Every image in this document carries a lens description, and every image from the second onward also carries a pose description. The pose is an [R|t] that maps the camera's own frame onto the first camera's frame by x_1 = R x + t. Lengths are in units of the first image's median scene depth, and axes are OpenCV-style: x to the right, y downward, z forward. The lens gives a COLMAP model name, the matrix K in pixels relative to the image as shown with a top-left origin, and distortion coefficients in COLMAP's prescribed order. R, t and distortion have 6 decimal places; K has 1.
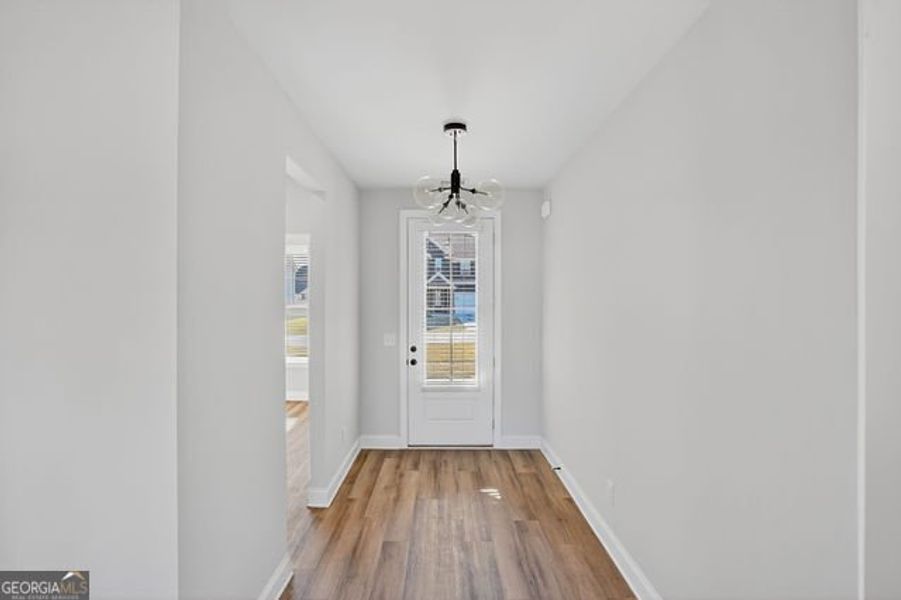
lens RADIAL K [[442.0, 0, 451.4], [0, 442.0, 301.3], [0, 0, 1]] dist [-0.060798, 0.019113]
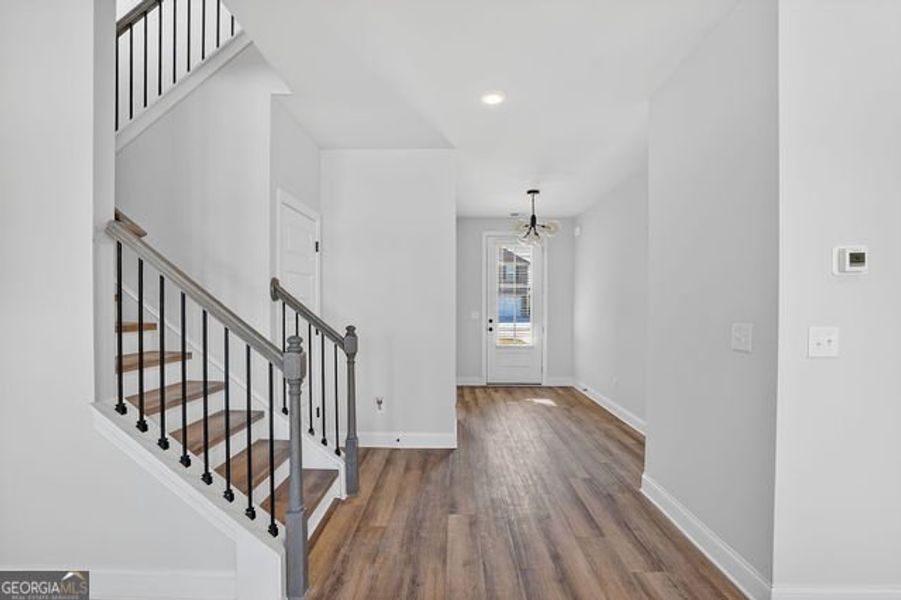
lens RADIAL K [[442.0, 0, 449.6], [0, 442.0, 317.1], [0, 0, 1]] dist [-0.060798, 0.019113]
pose [[0.999369, -0.003417, -0.035362, -0.198289], [0.004293, 0.999685, 0.024724, 0.062539], [0.035266, -0.024860, 0.999069, -0.629949]]
